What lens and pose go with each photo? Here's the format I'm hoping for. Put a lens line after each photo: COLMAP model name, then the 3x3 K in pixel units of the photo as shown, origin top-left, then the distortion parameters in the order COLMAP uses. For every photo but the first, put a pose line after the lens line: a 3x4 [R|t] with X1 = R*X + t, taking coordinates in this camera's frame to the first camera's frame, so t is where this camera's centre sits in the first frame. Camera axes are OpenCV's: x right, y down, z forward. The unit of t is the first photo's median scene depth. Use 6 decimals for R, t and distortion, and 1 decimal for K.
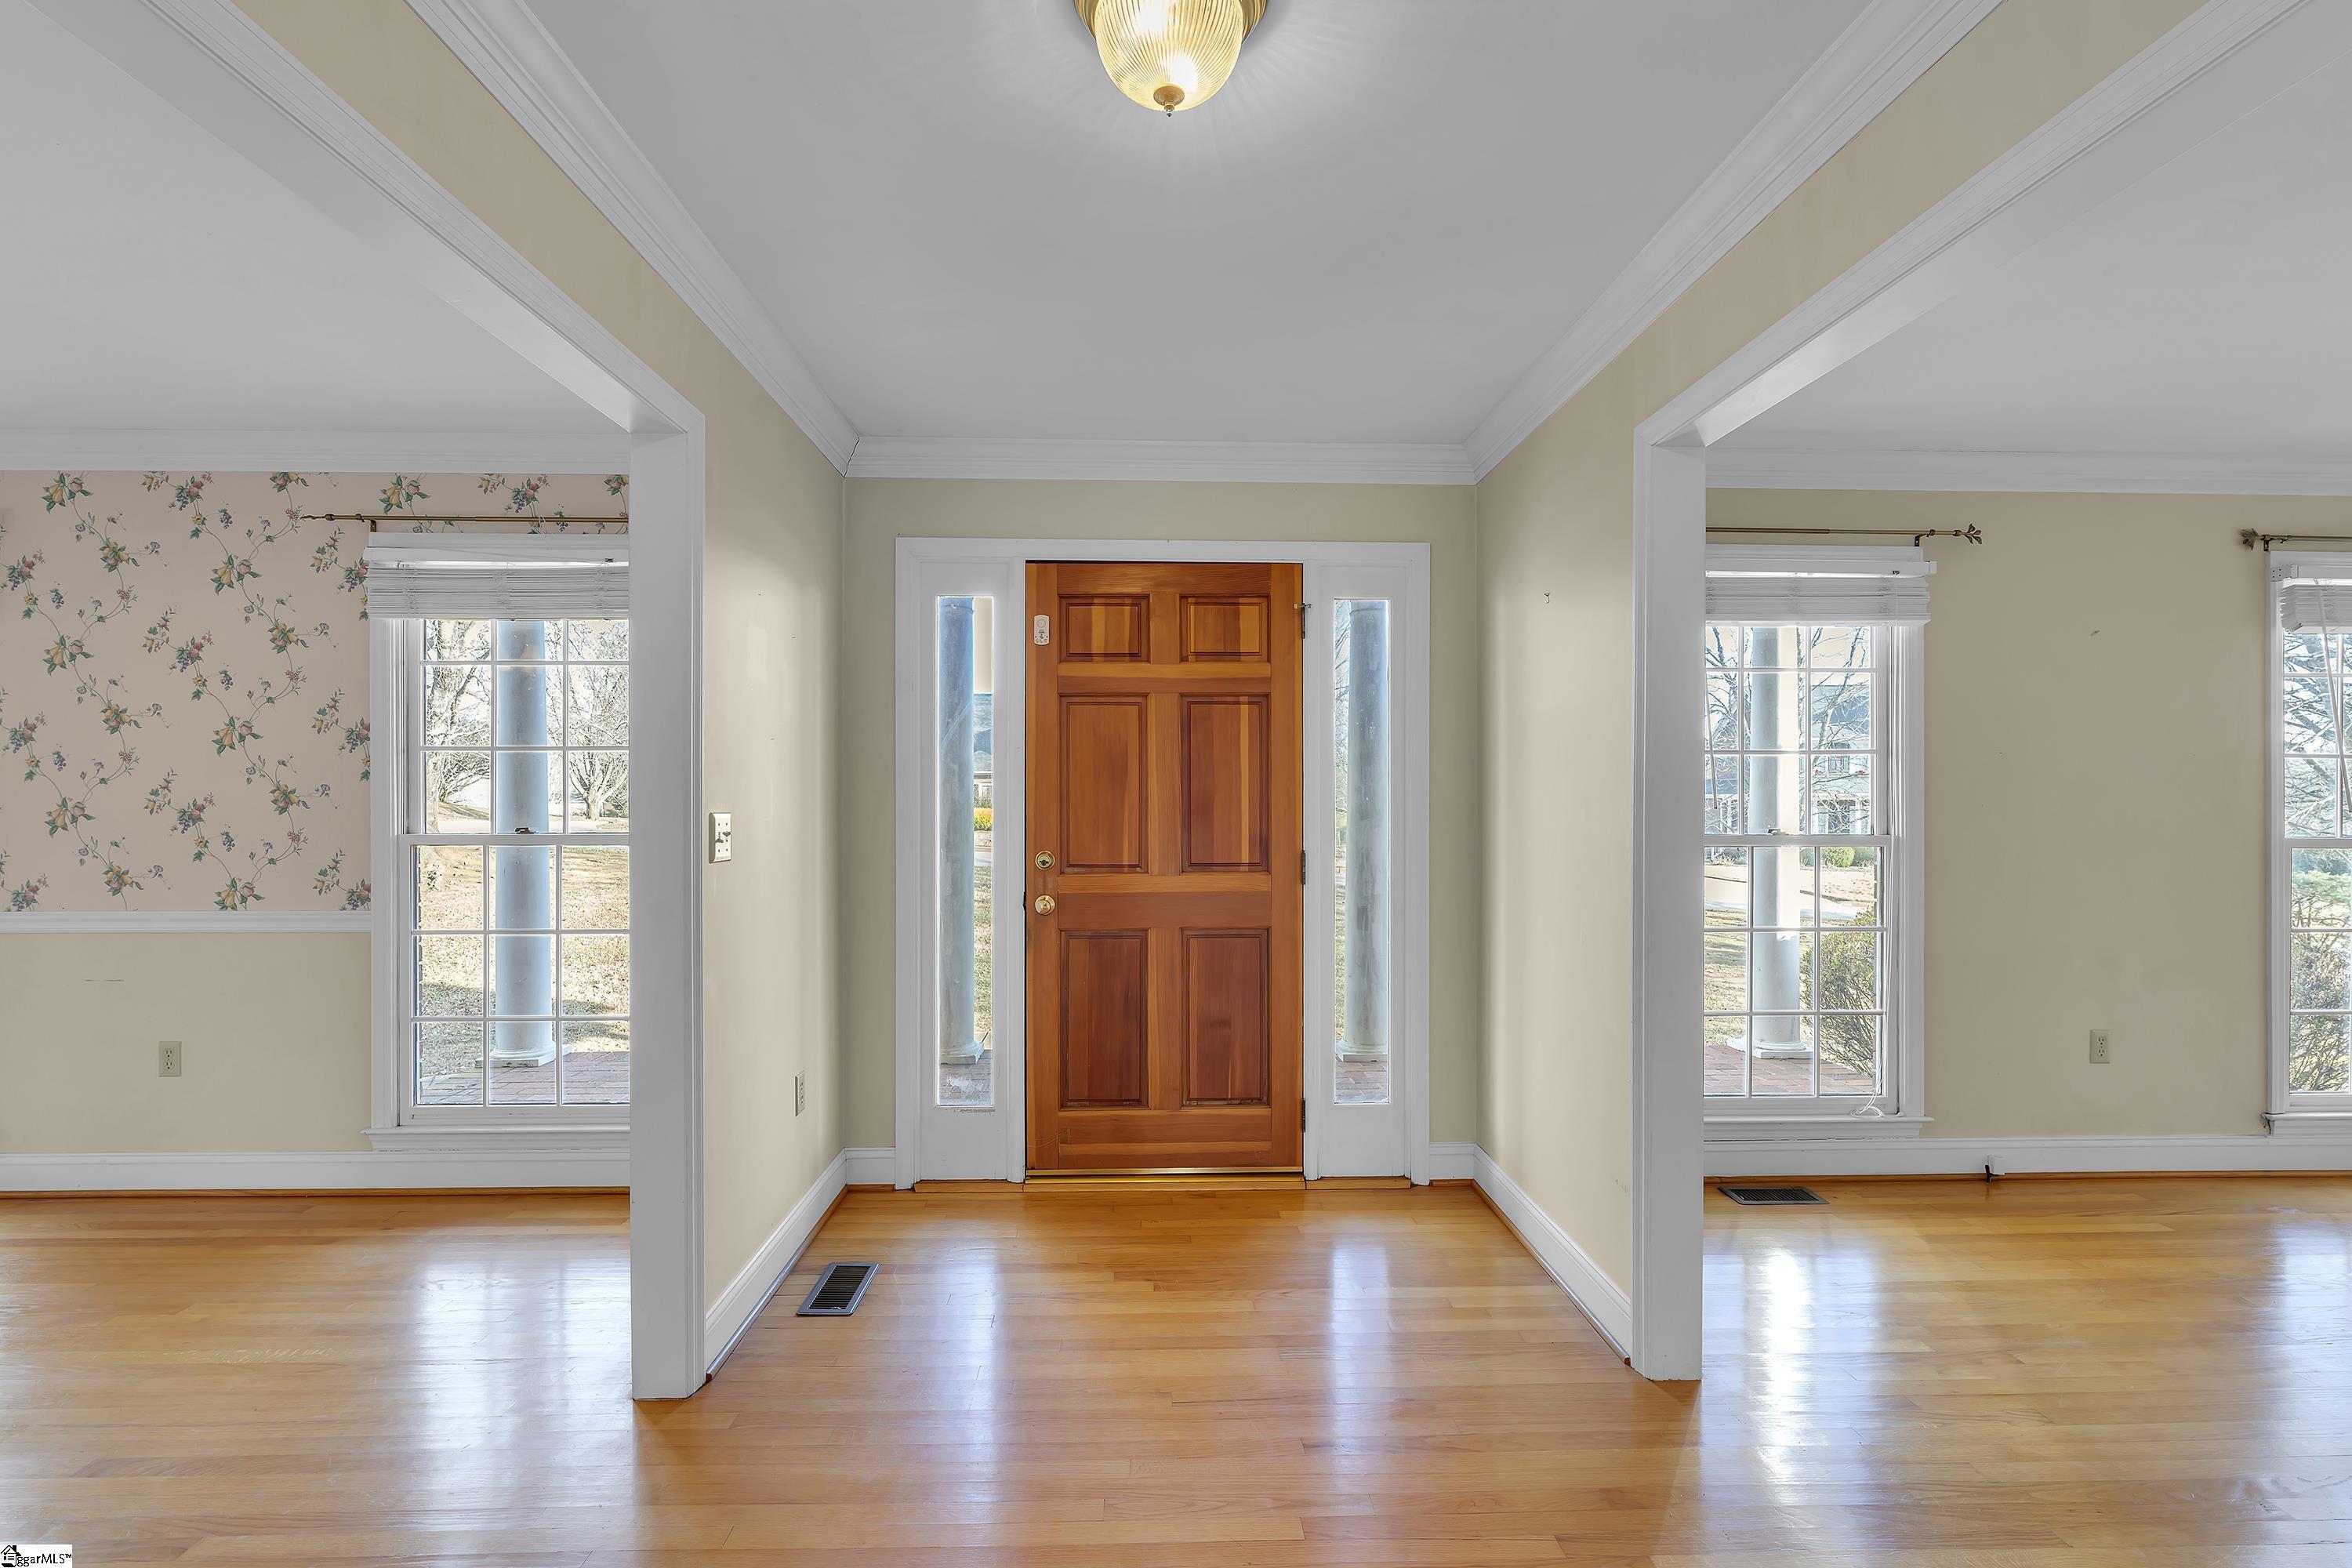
lens RADIAL K [[1051.7, 0, 1177.4], [0, 1051.7, 798.9], [0, 0, 1]] dist [-0.001426, -0.000519]
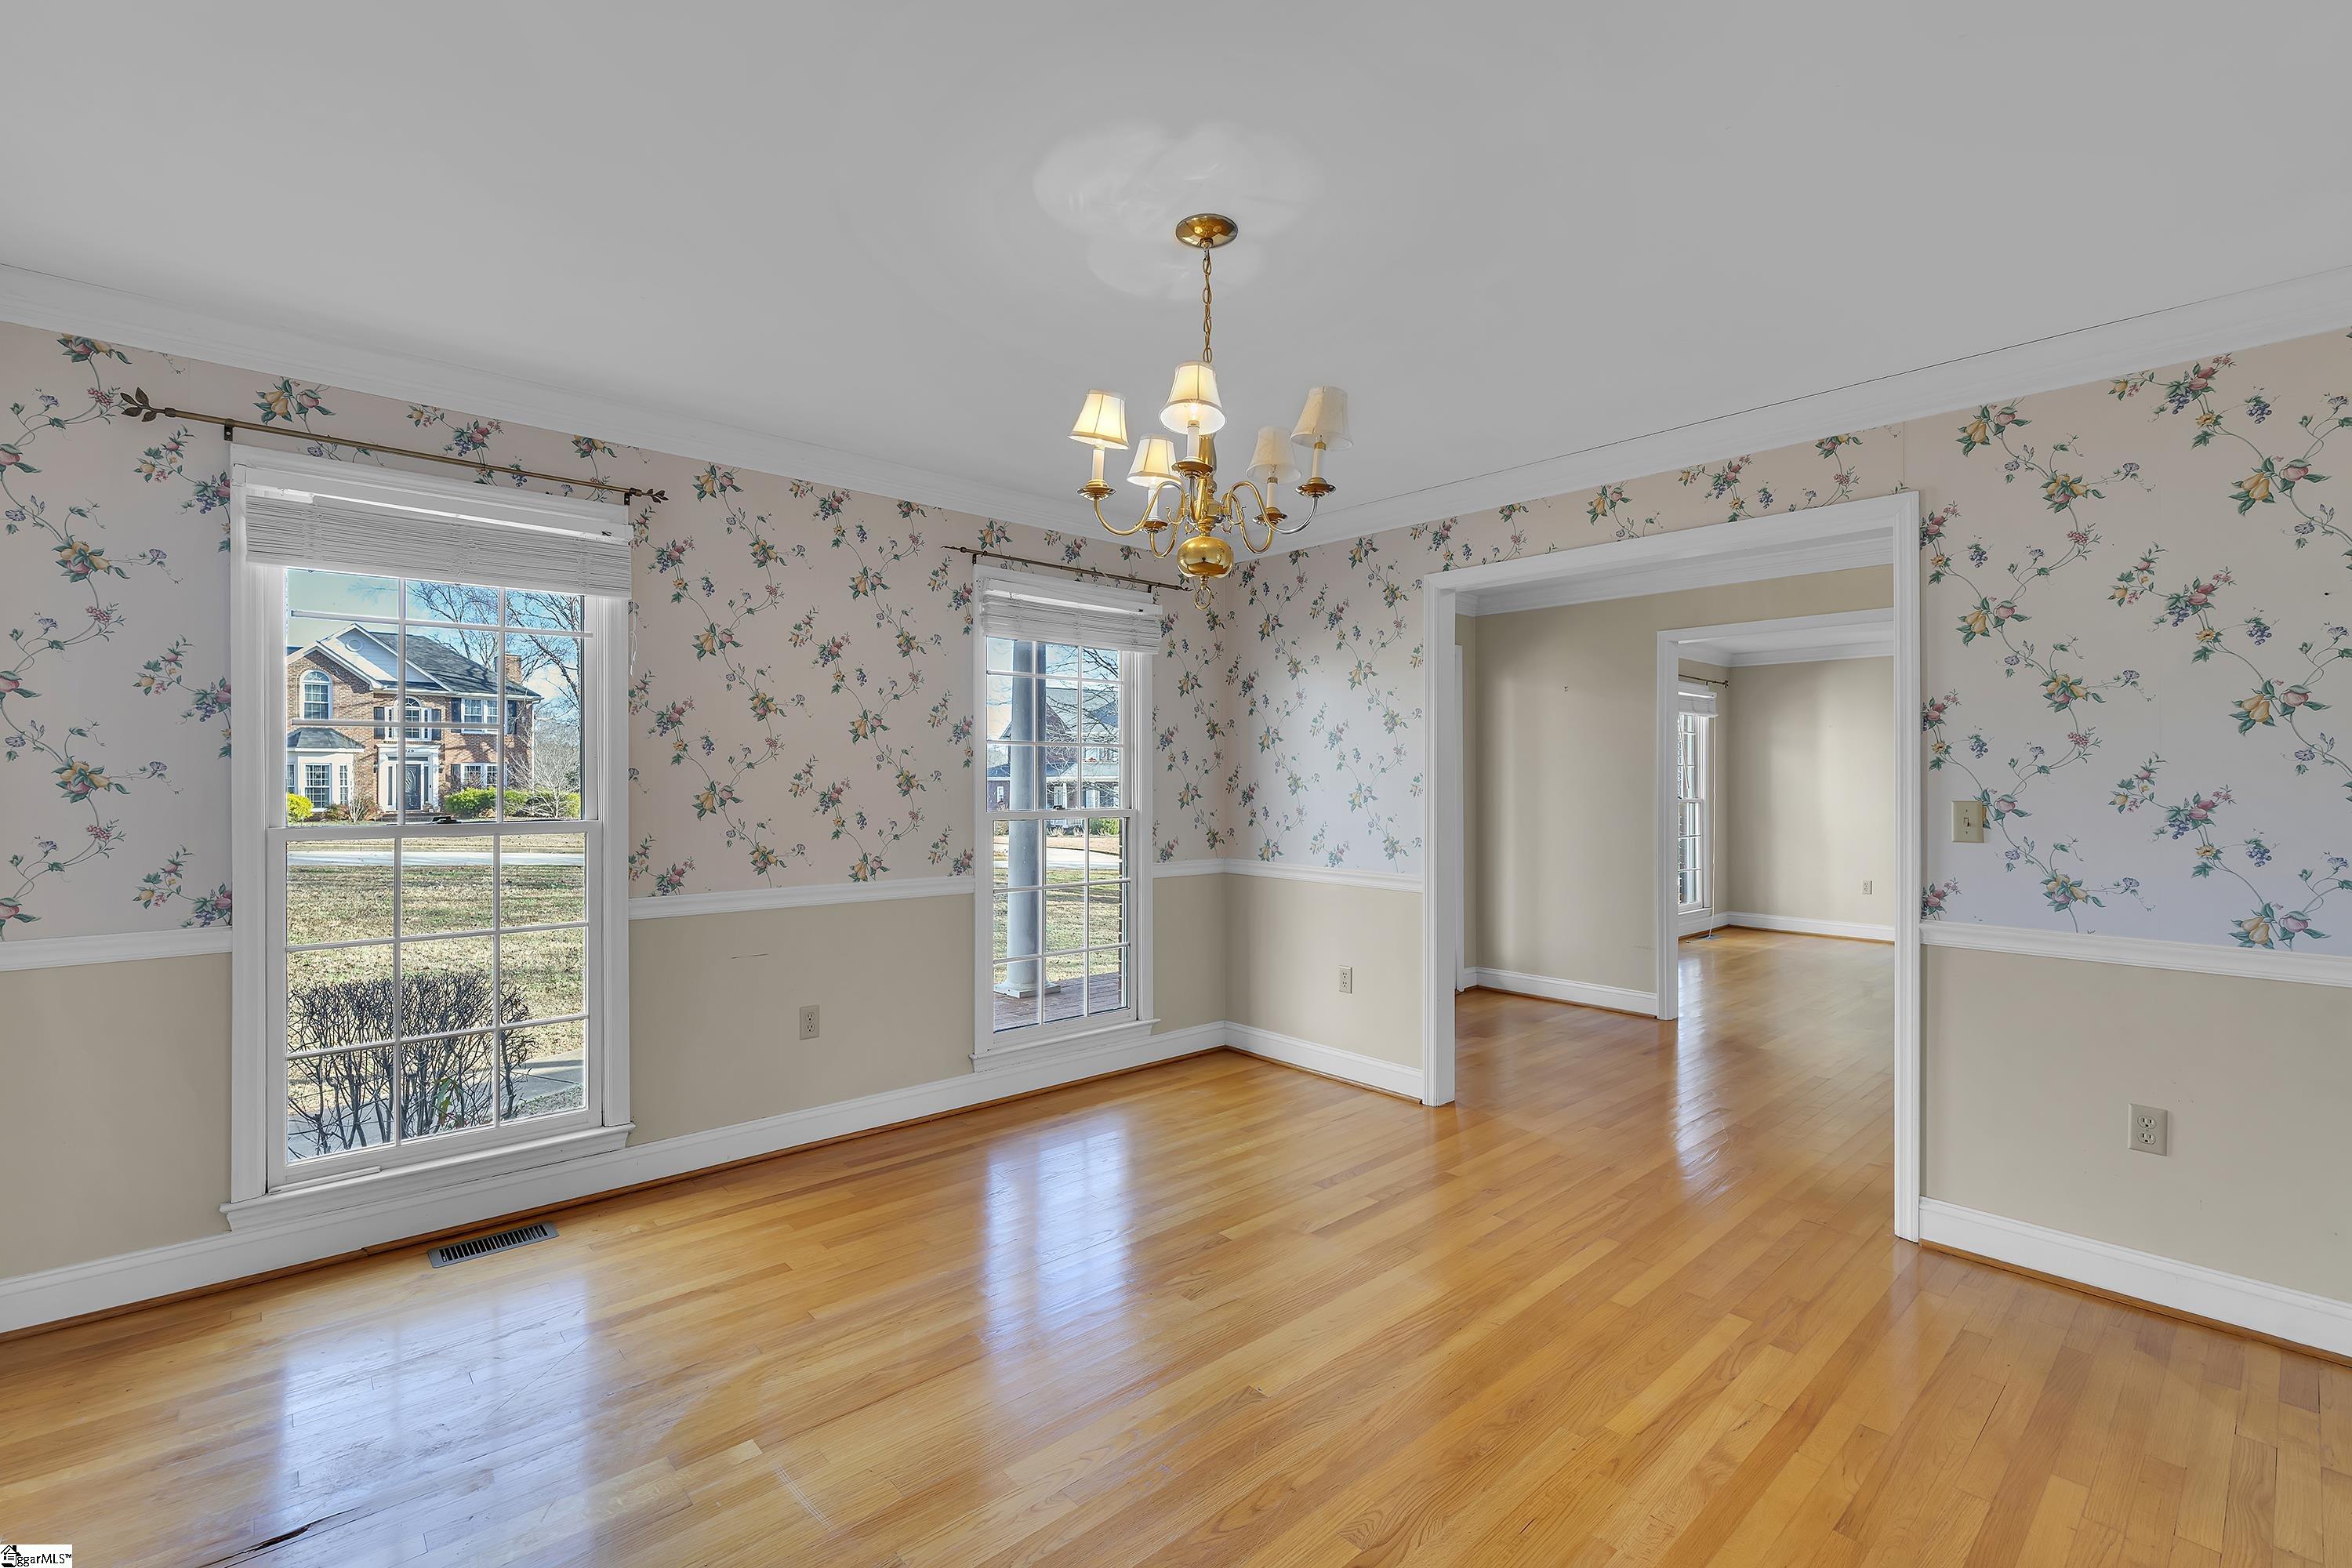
lens RADIAL K [[1051.7, 0, 1113.0], [0, 1051.7, 774.8], [0, 0, 1]] dist [-0.001426, -0.000519]
pose [[0.772440, 0.006259, 0.635057, -1.409300], [-0.001829, 0.999969, -0.007631, -0.000470], [-0.635086, 0.004733, 0.772427, -0.041183]]
